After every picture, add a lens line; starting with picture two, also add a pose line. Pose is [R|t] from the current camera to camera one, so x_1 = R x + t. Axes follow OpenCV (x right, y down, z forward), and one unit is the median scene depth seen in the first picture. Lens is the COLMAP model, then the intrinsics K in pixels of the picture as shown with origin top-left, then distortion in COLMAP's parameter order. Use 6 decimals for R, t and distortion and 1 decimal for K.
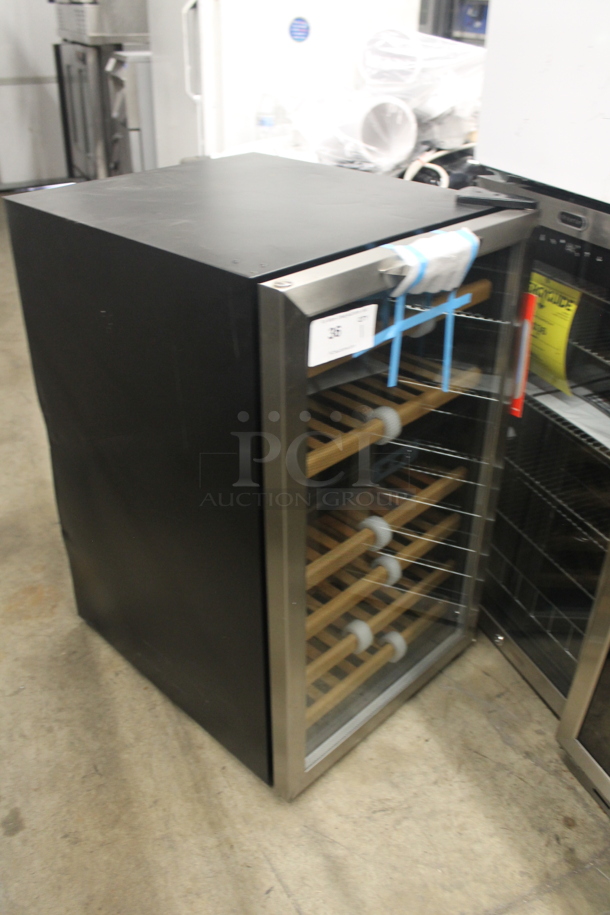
lens RADIAL K [[781.9, 0, 305.8], [0, 781.9, 454.0], [0, 0, 1]] dist [-0.117644, 0.094833]
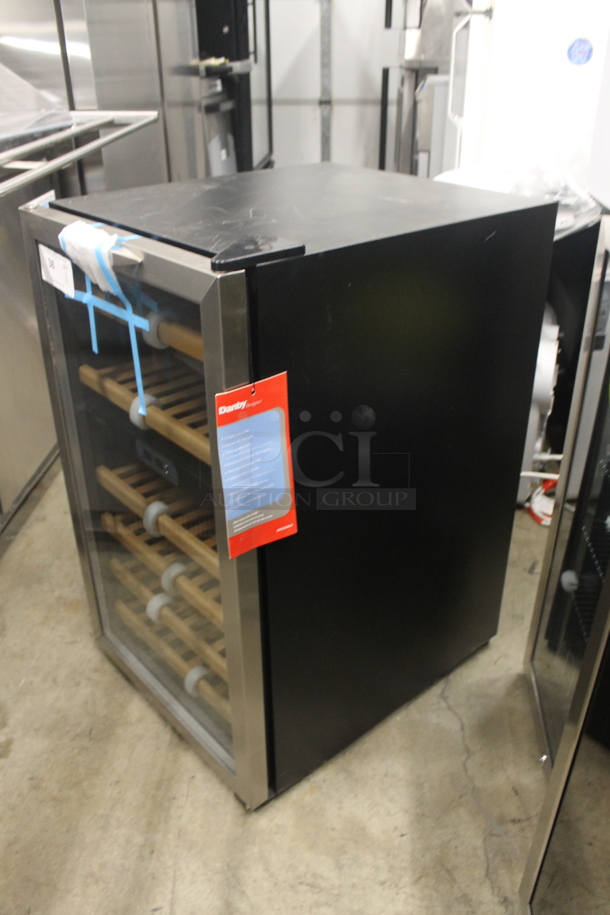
lens RADIAL K [[781.9, 0, 303.9], [0, 781.9, 455.2], [0, 0, 1]] dist [-0.117644, 0.094833]
pose [[0.882729, 0.207760, -0.421456, 0.366753], [-0.221067, 0.975099, 0.017662, -0.047371], [0.414630, 0.077579, 0.906677, 0.136866]]
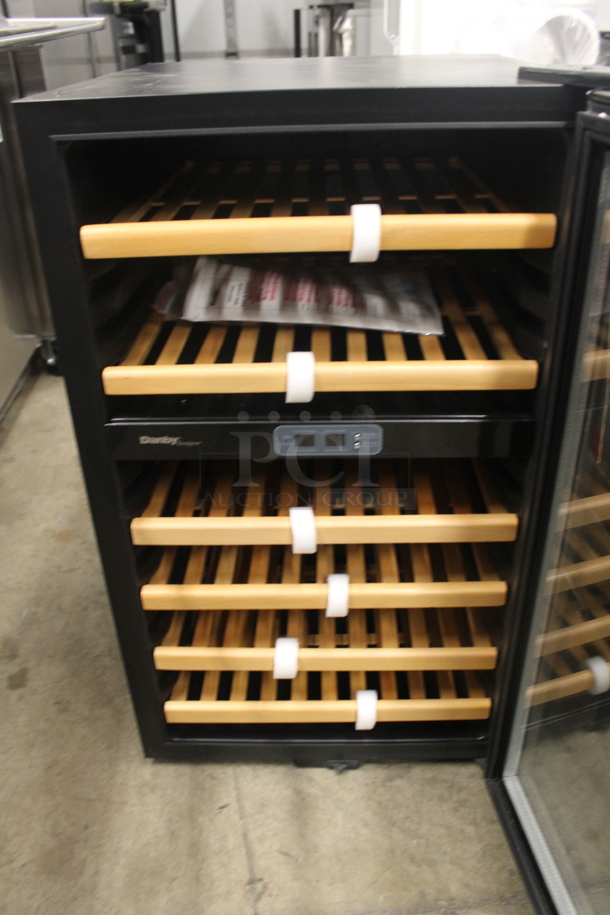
lens RADIAL K [[781.9, 0, 306.9], [0, 781.9, 456.3], [0, 0, 1]] dist [-0.117644, 0.094833]
pose [[0.941794, 0.137207, -0.306918, 0.244809], [-0.138629, 0.990194, 0.017272, 0.113600], [0.306278, 0.026281, 0.951579, 0.126645]]
